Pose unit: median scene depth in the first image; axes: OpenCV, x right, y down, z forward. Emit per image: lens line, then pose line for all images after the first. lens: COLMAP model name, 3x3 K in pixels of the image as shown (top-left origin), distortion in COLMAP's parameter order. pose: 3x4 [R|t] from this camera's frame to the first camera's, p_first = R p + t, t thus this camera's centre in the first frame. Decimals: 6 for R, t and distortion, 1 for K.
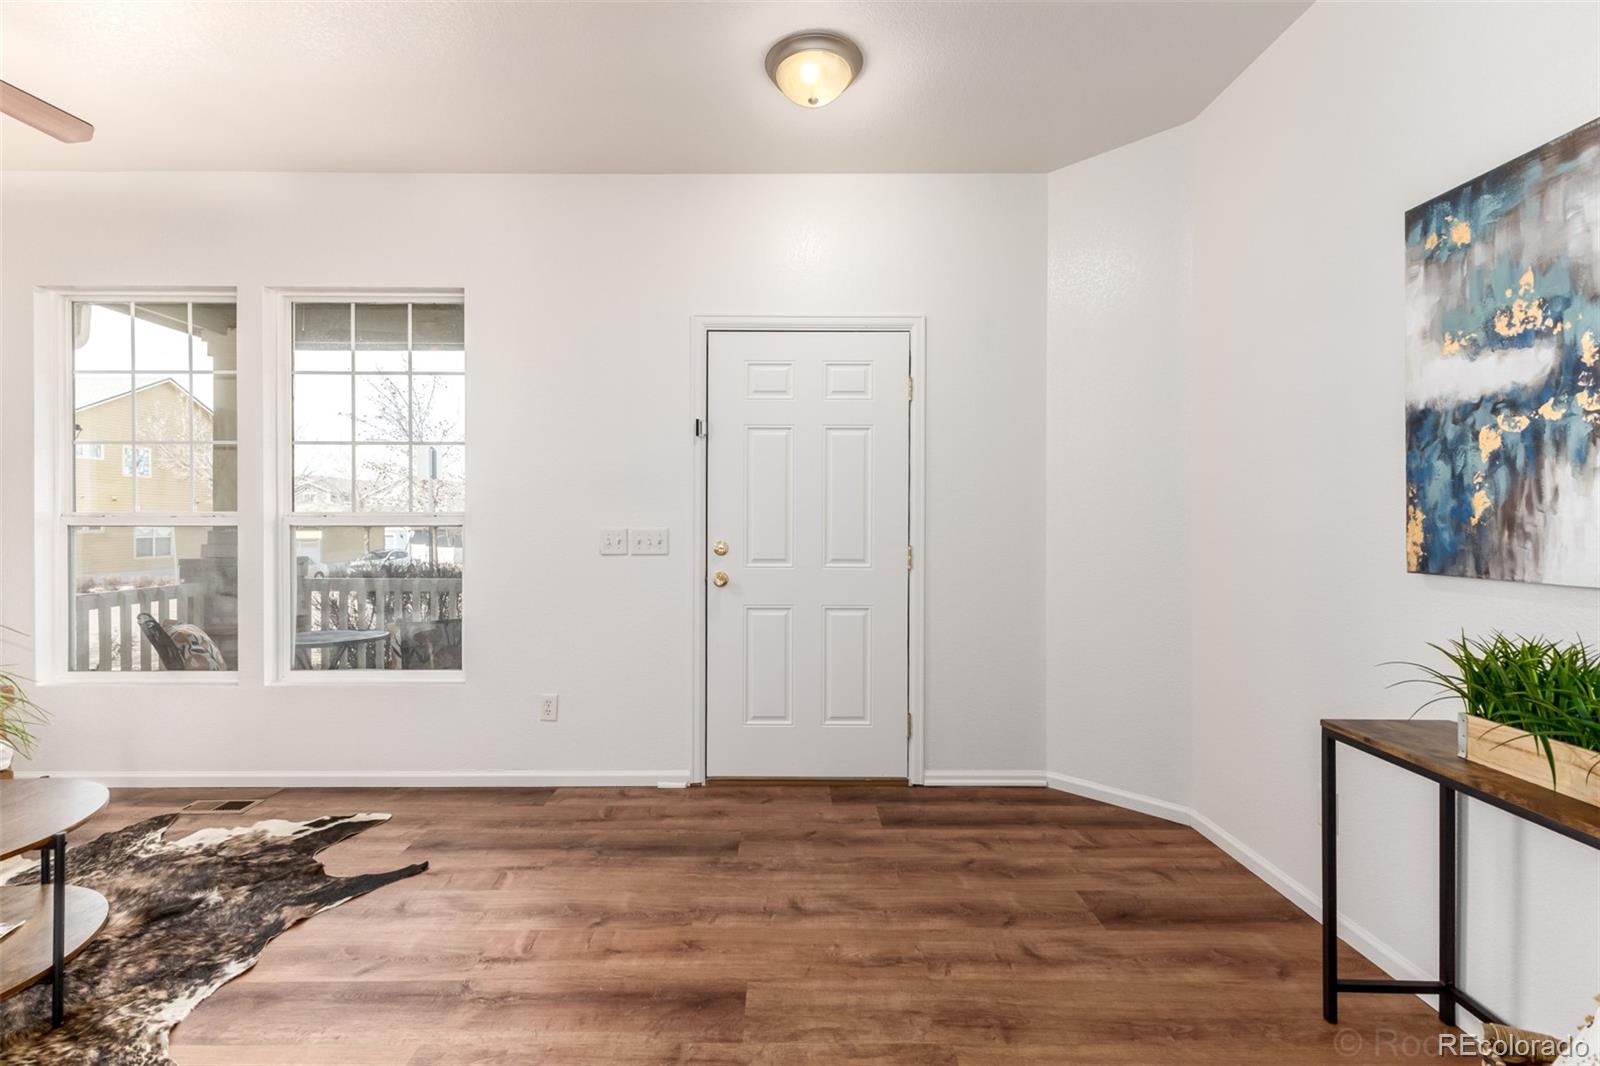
lens RADIAL K [[697.9, 0, 783.0], [0, 697.9, 526.0], [0, 0, 1]] dist [0.013308, -0.003533]
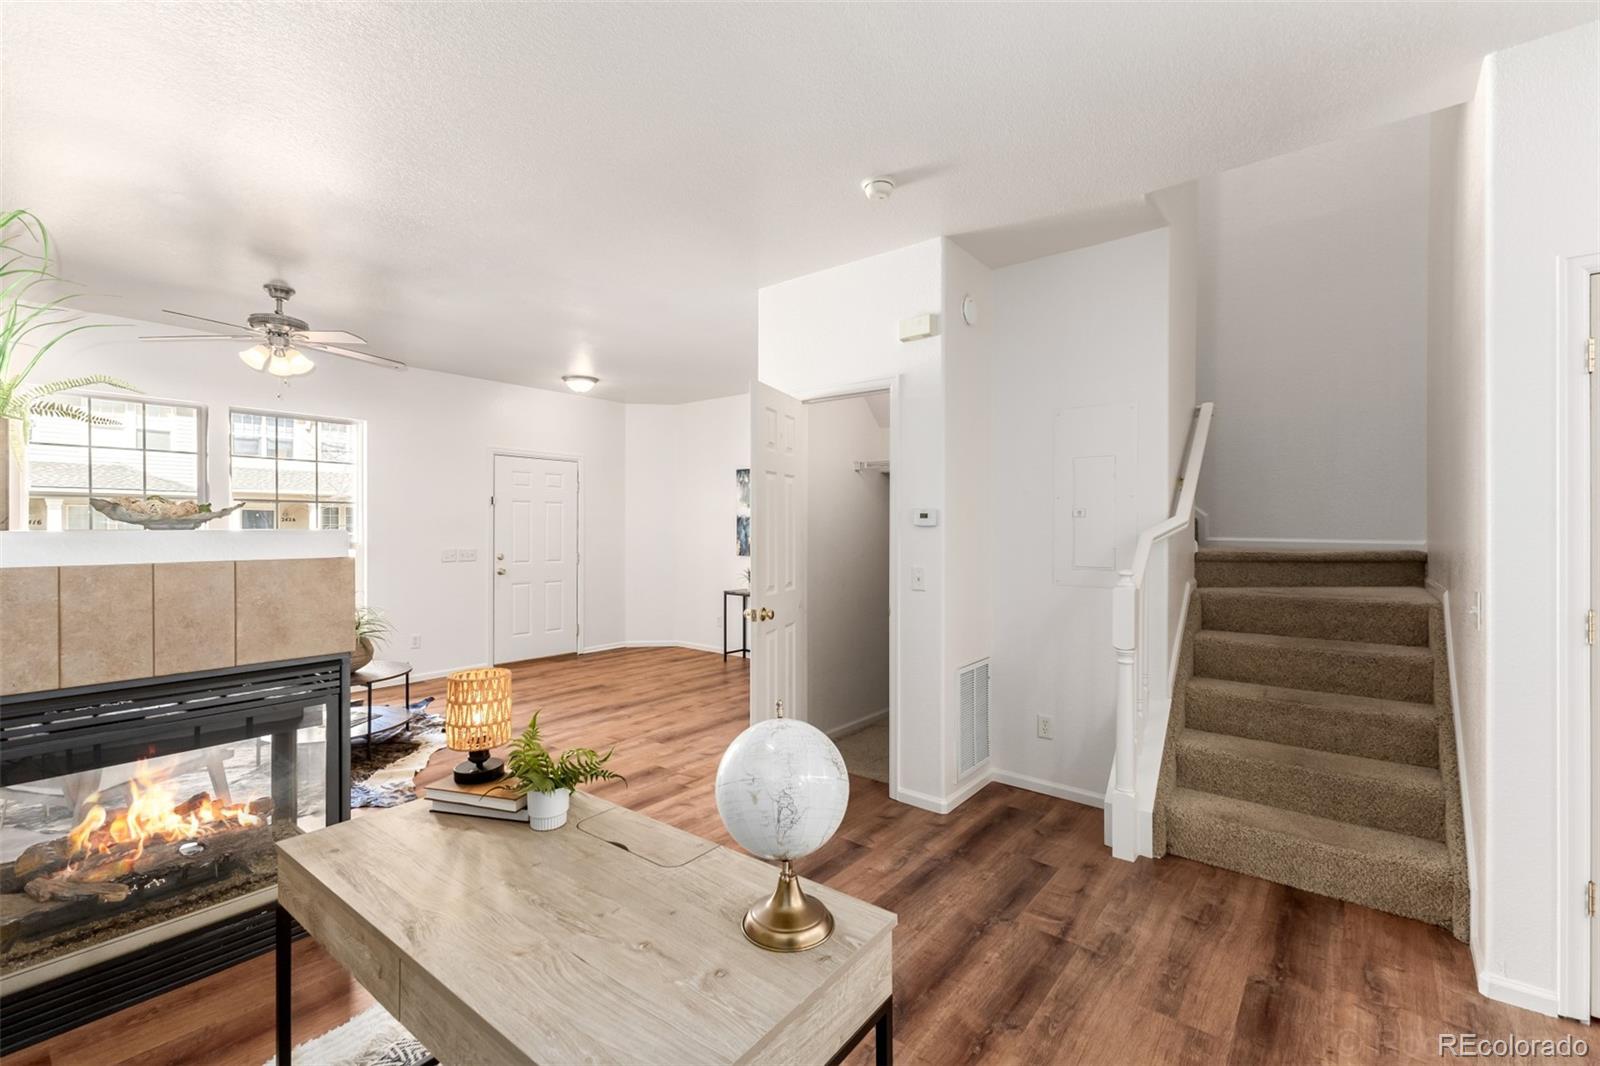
lens RADIAL K [[697.9, 0, 799.1], [0, 697.9, 531.0], [0, 0, 1]] dist [0.013308, -0.003533]
pose [[0.624703, -0.002200, 0.780859, -2.146235], [0.002335, 0.999997, 0.000949, -0.085143], [-0.780859, 0.001231, 0.624706, -1.901998]]
